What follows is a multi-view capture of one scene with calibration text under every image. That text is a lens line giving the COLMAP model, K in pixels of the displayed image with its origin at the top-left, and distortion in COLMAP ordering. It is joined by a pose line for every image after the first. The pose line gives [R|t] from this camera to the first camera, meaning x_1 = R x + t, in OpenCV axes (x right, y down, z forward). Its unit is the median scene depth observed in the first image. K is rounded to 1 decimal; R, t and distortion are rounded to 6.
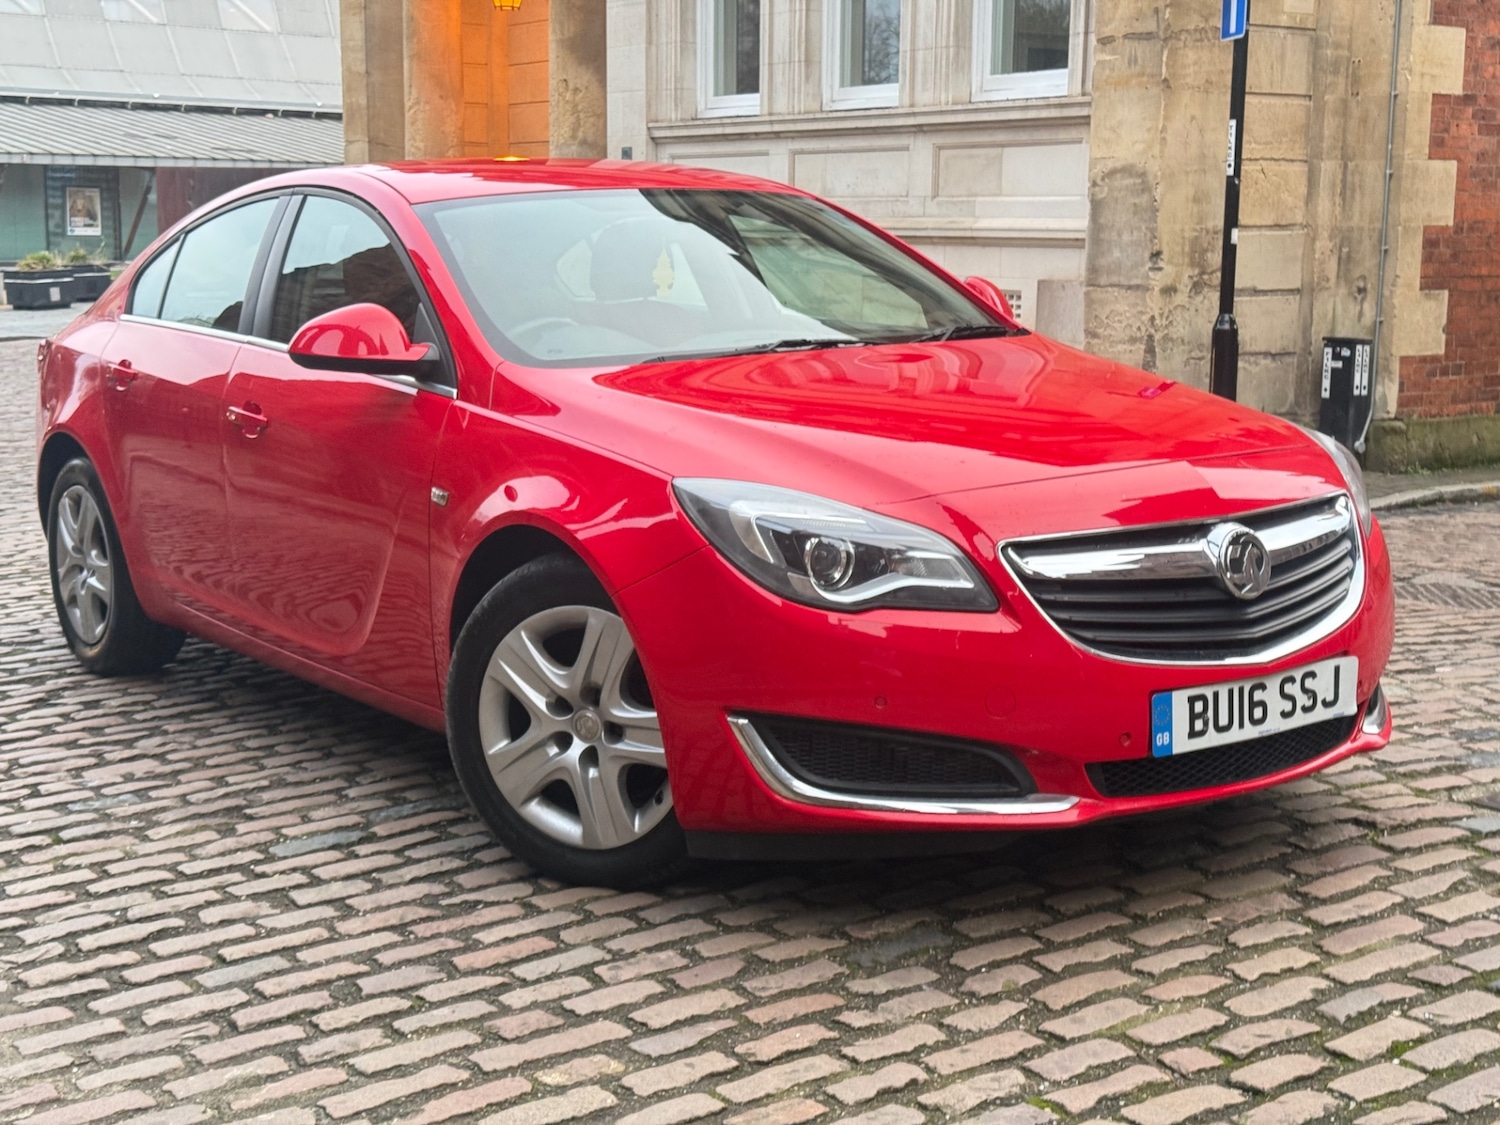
lens RADIAL K [[2089.7, 0, 770.6], [0, 2089.7, 528.5], [0, 0, 1]] dist [0.104867, 0.000000]
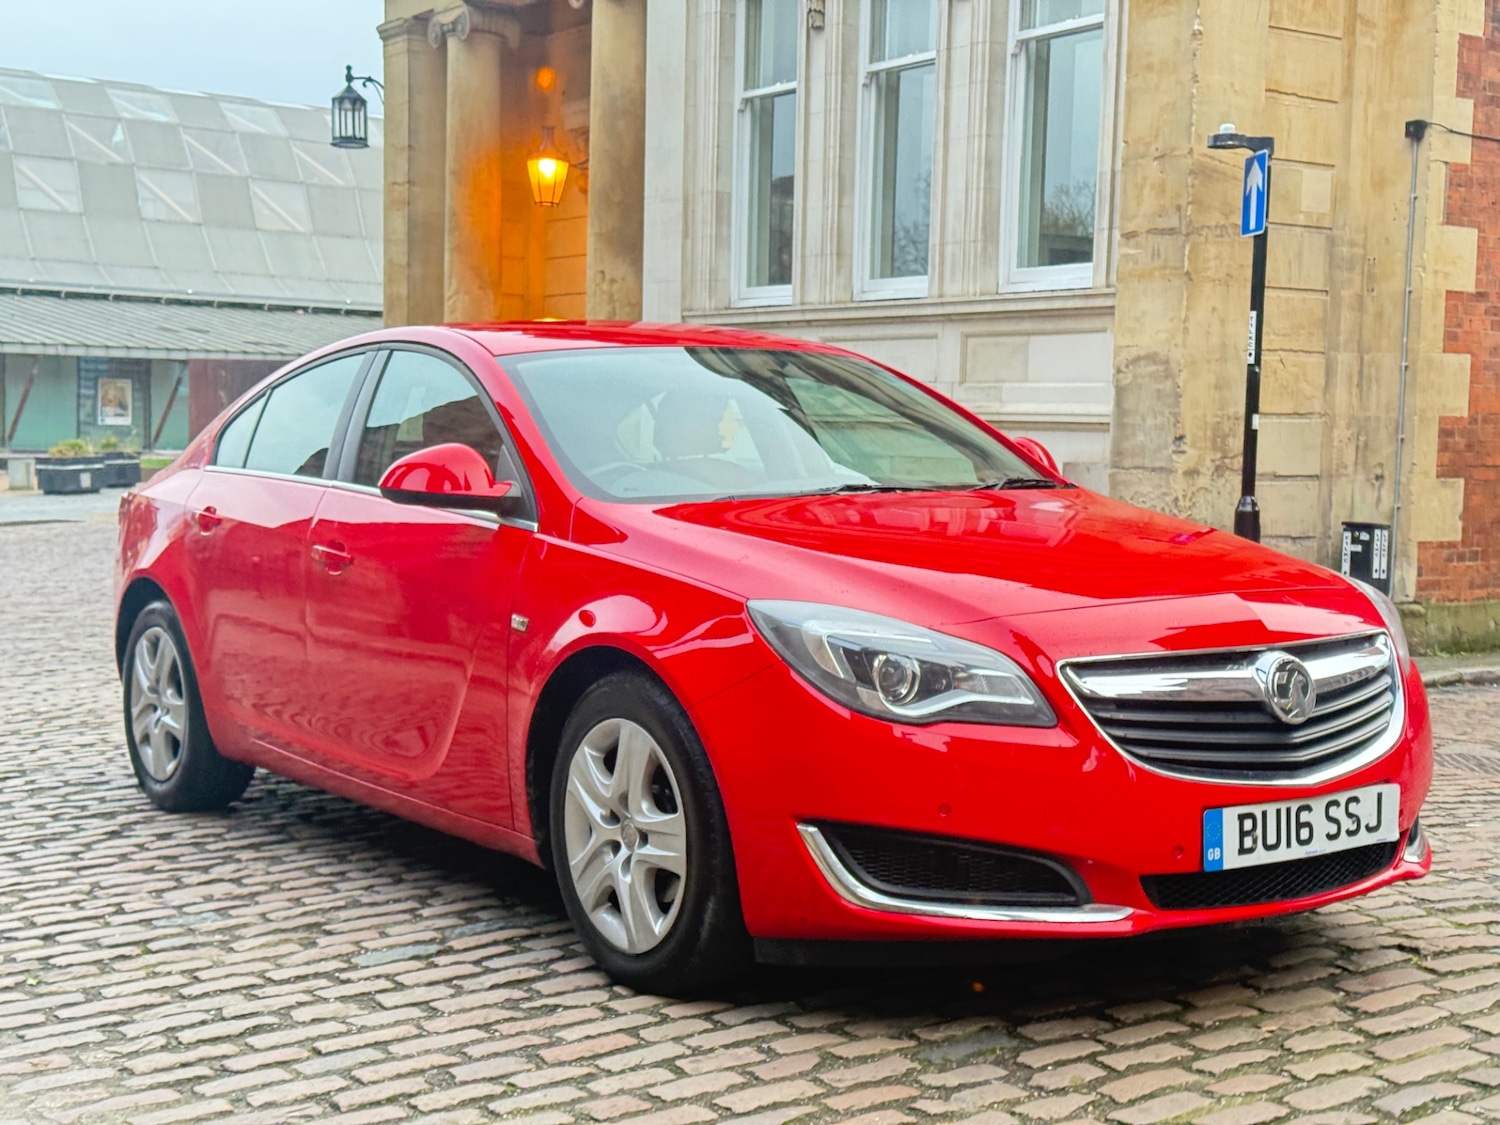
lens RADIAL K [[2089.7, 0, 751.2], [0, 2089.7, 552.6], [0, 0, 1]] dist [0.104867, 0.000000]
pose [[0.999790, 0.015143, -0.013797, -0.029920], [-0.016241, 0.996391, -0.083310, 0.037359], [0.012486, 0.083516, 0.996428, -0.060076]]
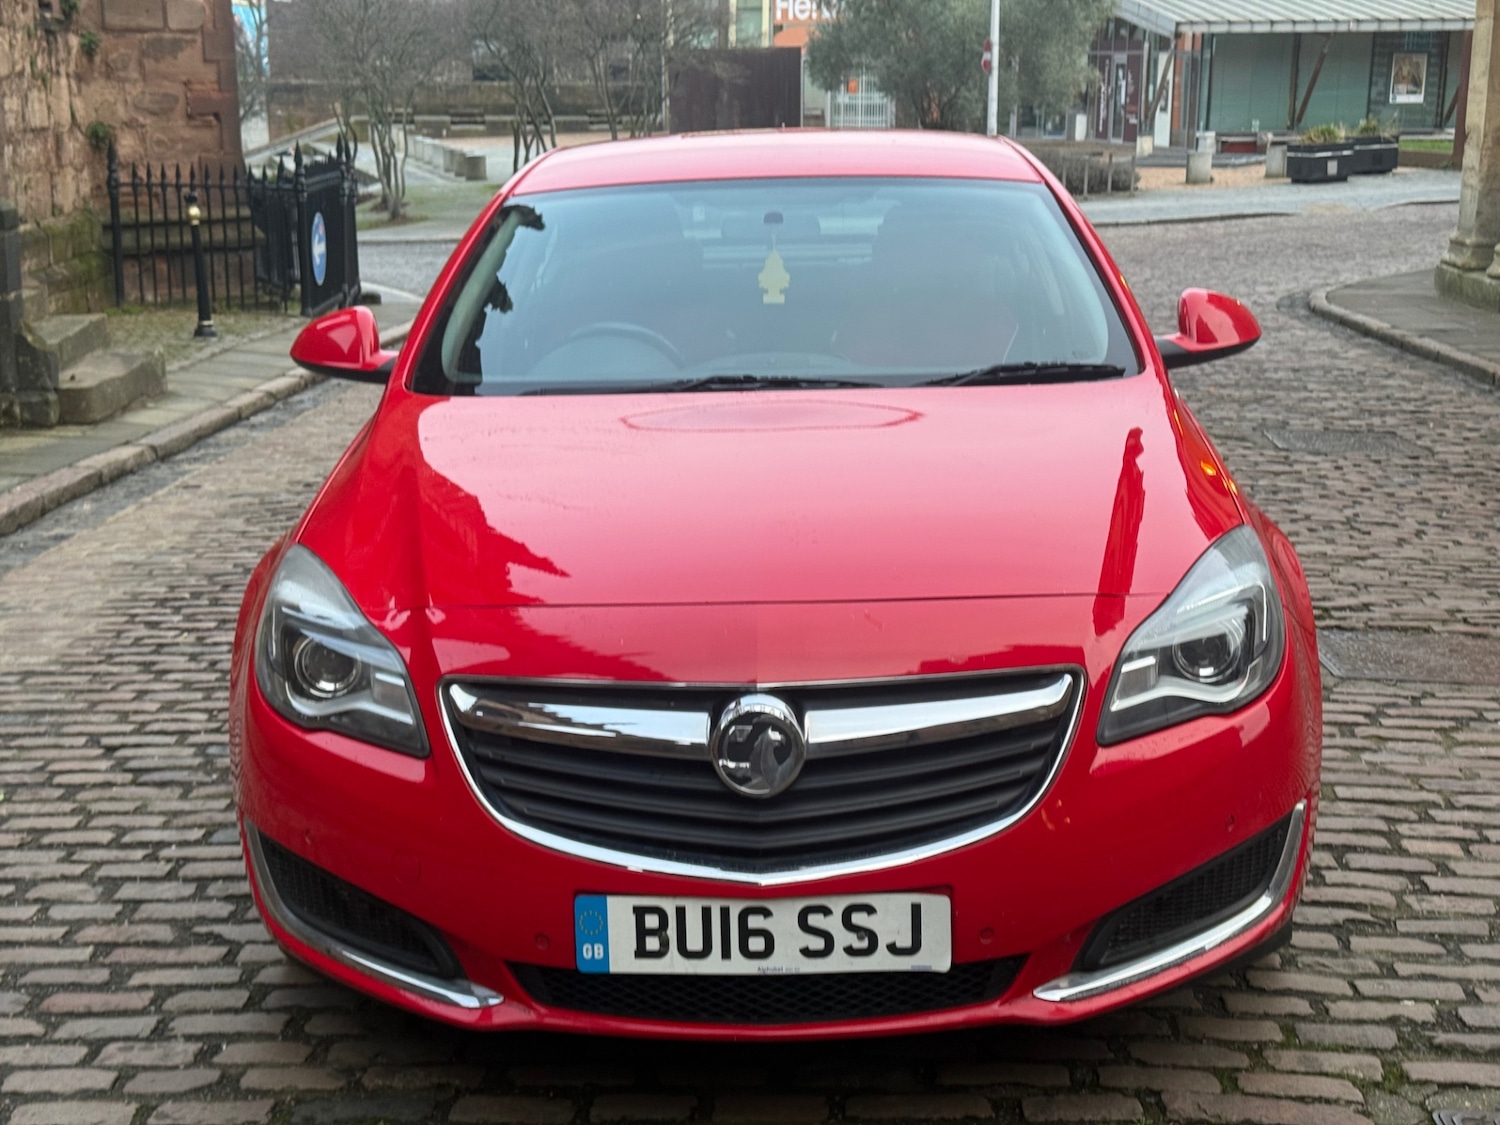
lens RADIAL K [[2089.7, 0, 749.1], [0, 2089.7, 558.3], [0, 0, 1]] dist [0.104867, 0.000000]
pose [[0.792132, 0.131303, -0.596060, 0.625826], [-0.083344, 0.990708, 0.107479, -0.126788], [0.604633, -0.035460, 0.795714, 0.360848]]
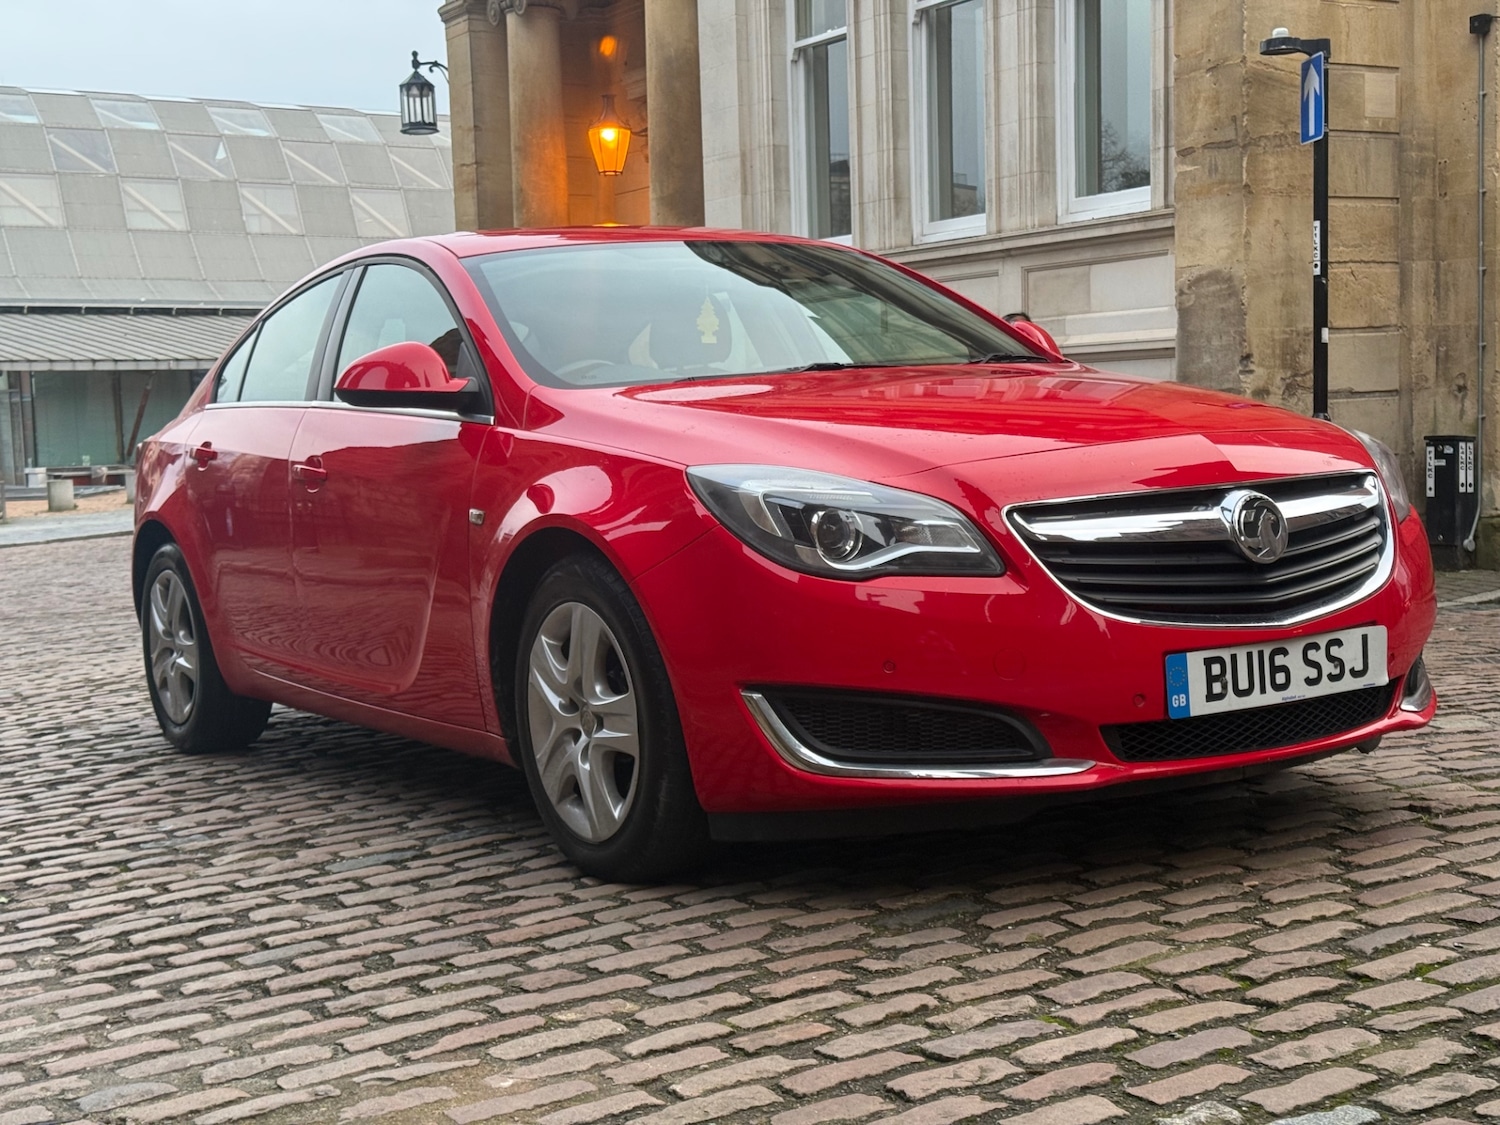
lens RADIAL K [[2089.7, 0, 742.9], [0, 2089.7, 552.4], [0, 0, 1]] dist [0.104867, 0.000000]
pose [[0.996450, -0.035033, -0.076545, 0.052609], [0.028985, 0.996473, -0.078749, 0.092593], [0.079034, 0.076251, 0.993951, -0.014019]]
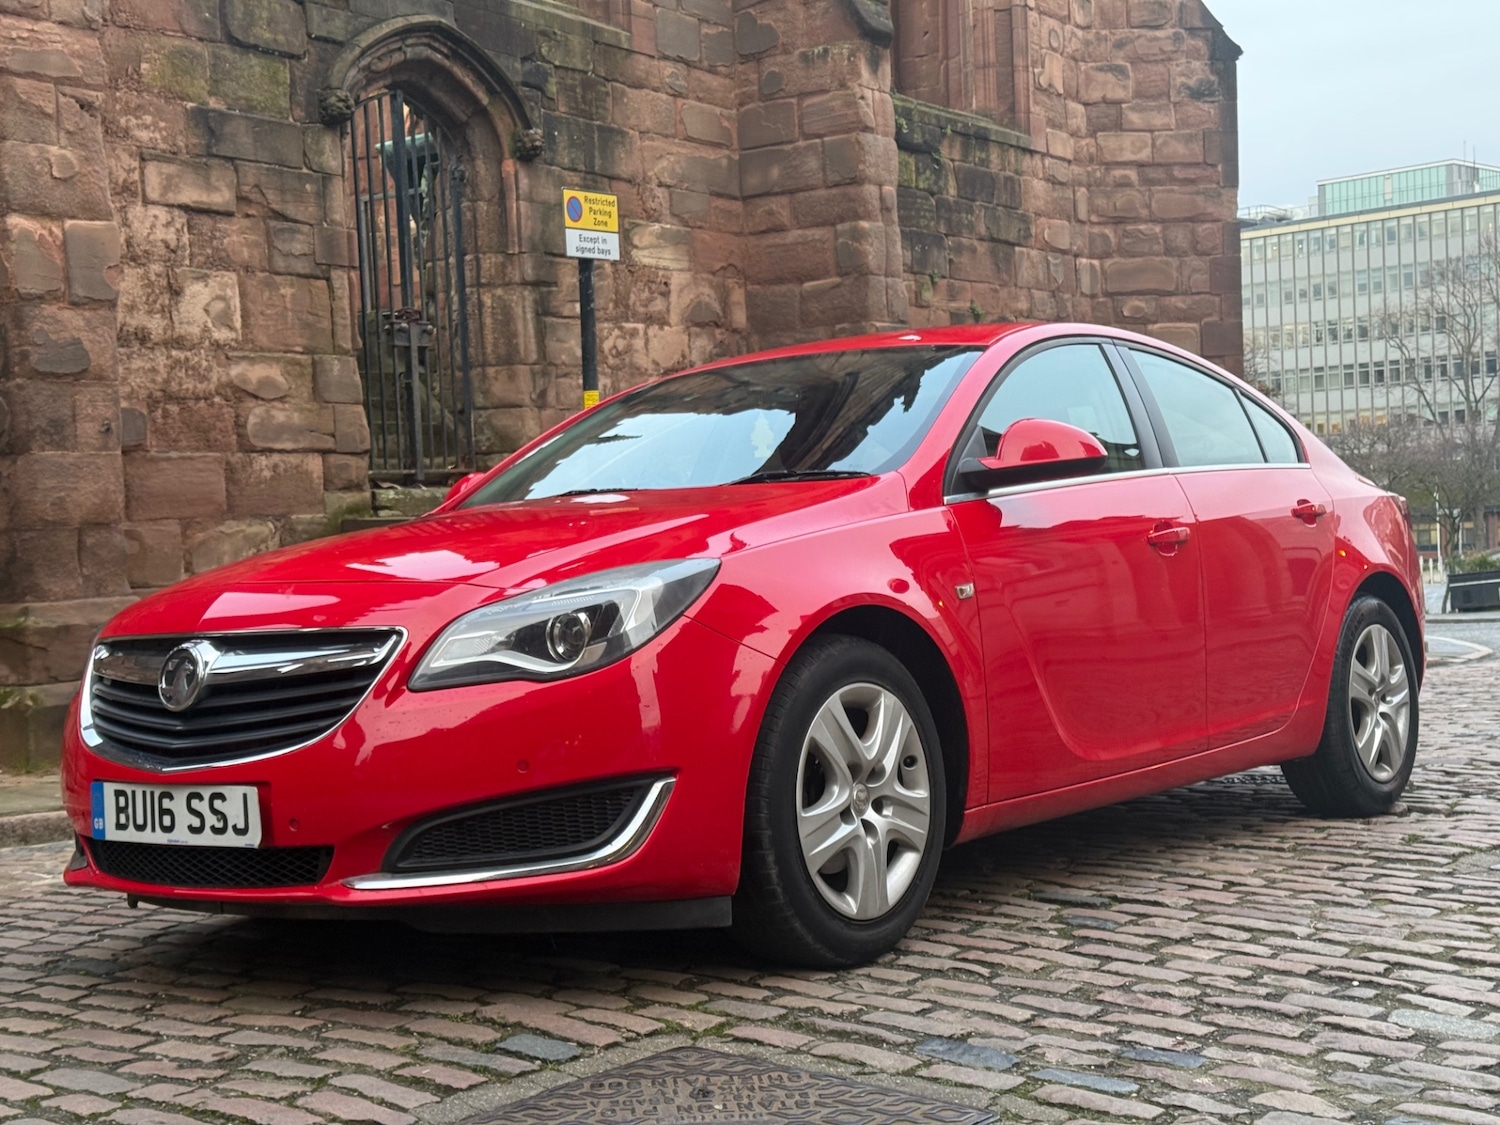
lens RADIAL K [[2089.7, 0, 703.4], [0, 2089.7, 521.2], [0, 0, 1]] dist [0.104867, 0.000000]
pose [[0.263449, -0.019492, -0.964476, 1.237501], [-0.097759, 0.994109, -0.046794, -0.036162], [0.959707, 0.106614, 0.259992, 0.900535]]
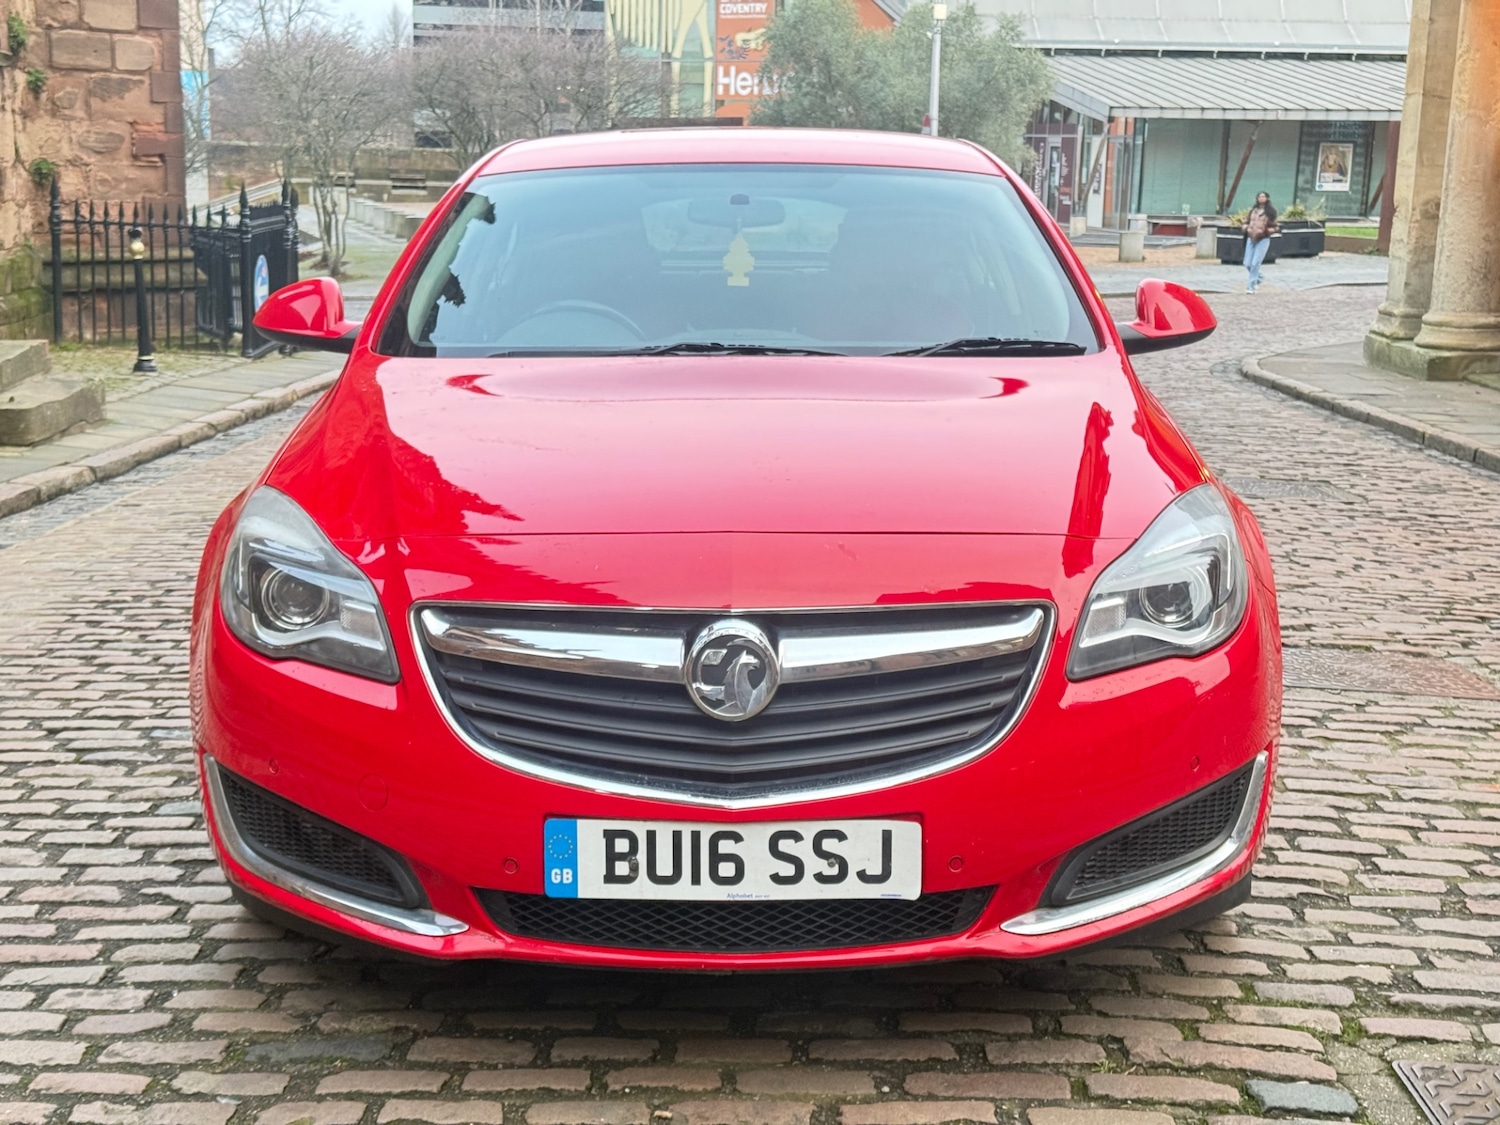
lens RADIAL K [[2089.7, 0, 754.7], [0, 2089.7, 534.8], [0, 0, 1]] dist [0.104867, 0.000000]
pose [[0.810676, 0.118287, -0.573422, 0.621500], [-0.104200, 0.992893, 0.057504, -0.074389], [0.576148, 0.013133, 0.817240, 0.348549]]
